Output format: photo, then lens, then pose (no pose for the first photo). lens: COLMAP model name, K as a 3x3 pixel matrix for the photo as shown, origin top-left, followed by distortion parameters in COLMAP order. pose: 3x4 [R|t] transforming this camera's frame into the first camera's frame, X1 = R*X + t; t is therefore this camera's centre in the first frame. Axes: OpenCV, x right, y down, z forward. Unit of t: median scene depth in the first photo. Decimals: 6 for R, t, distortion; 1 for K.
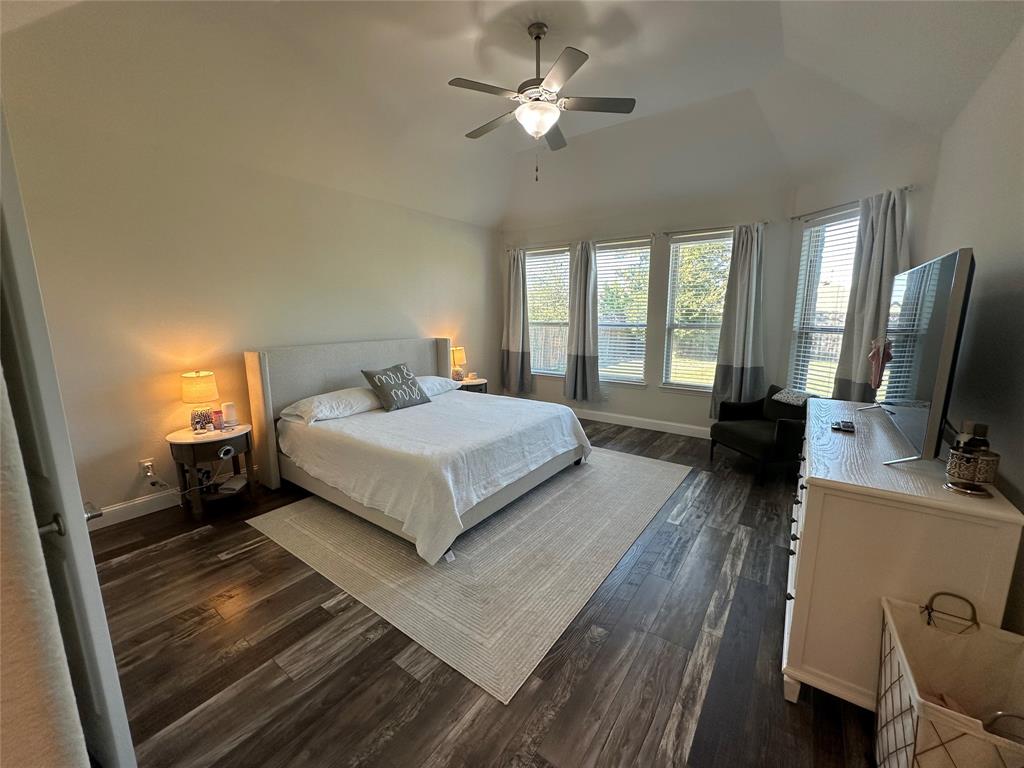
lens RADIAL K [[406.9, 0, 511.9], [0, 406.9, 385.3], [0, 0, 1]] dist [-0.003601, 0.000674]
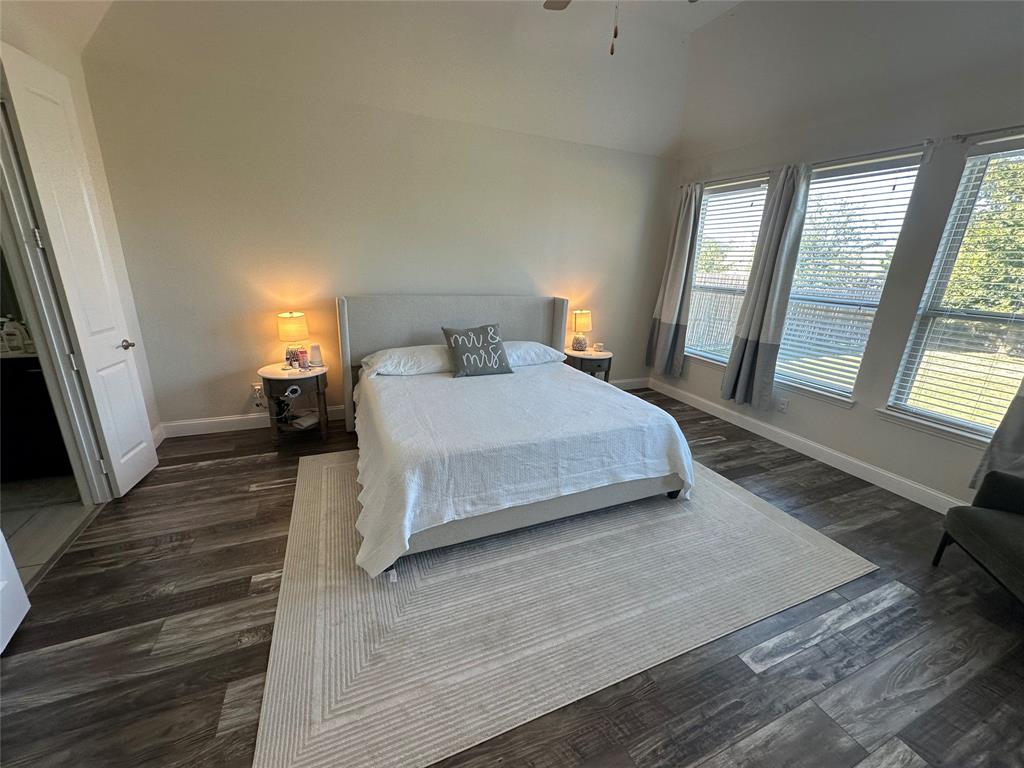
lens RADIAL K [[406.9, 0, 512.1], [0, 406.9, 383.5], [0, 0, 1]] dist [-0.003601, 0.000674]
pose [[0.857758, 0.186298, -0.479108, 0.246731], [-0.131855, 0.980573, 0.145226, -0.071089], [0.496856, -0.061396, 0.865658, 0.290004]]
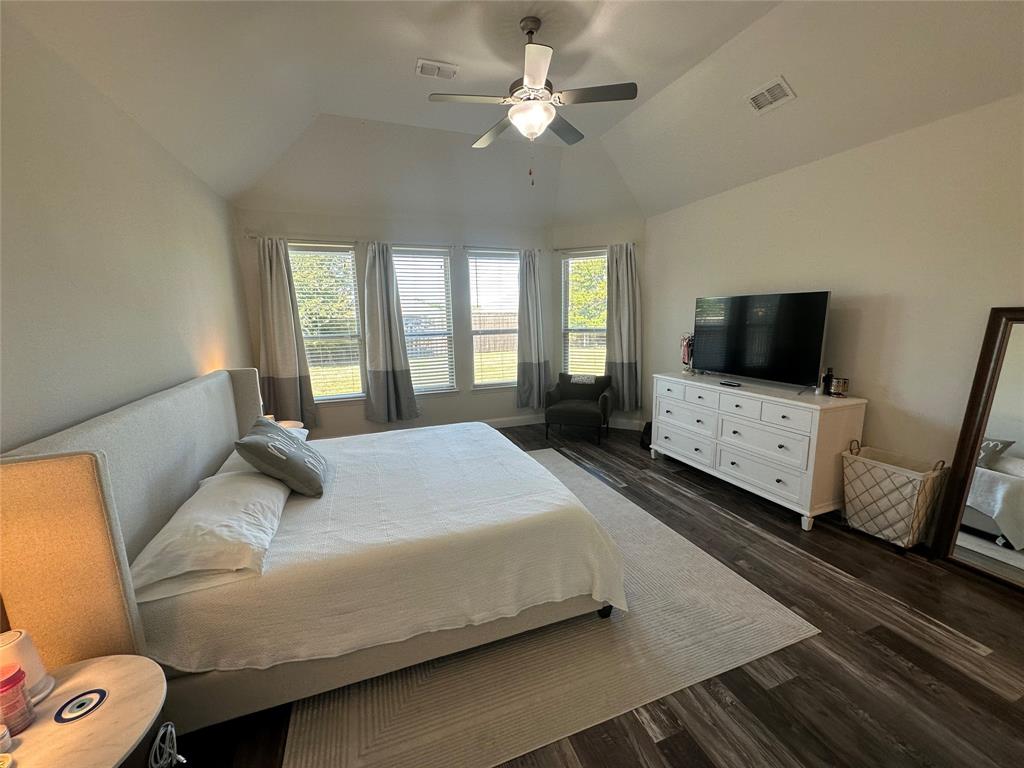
lens RADIAL K [[406.9, 0, 513.3], [0, 406.9, 387.2], [0, 0, 1]] dist [-0.003601, 0.000674]
pose [[0.548671, -0.154719, 0.821598, -0.629462], [0.162462, 0.983725, 0.076756, -0.094686], [-0.820102, 0.091365, 0.564877, 0.429901]]
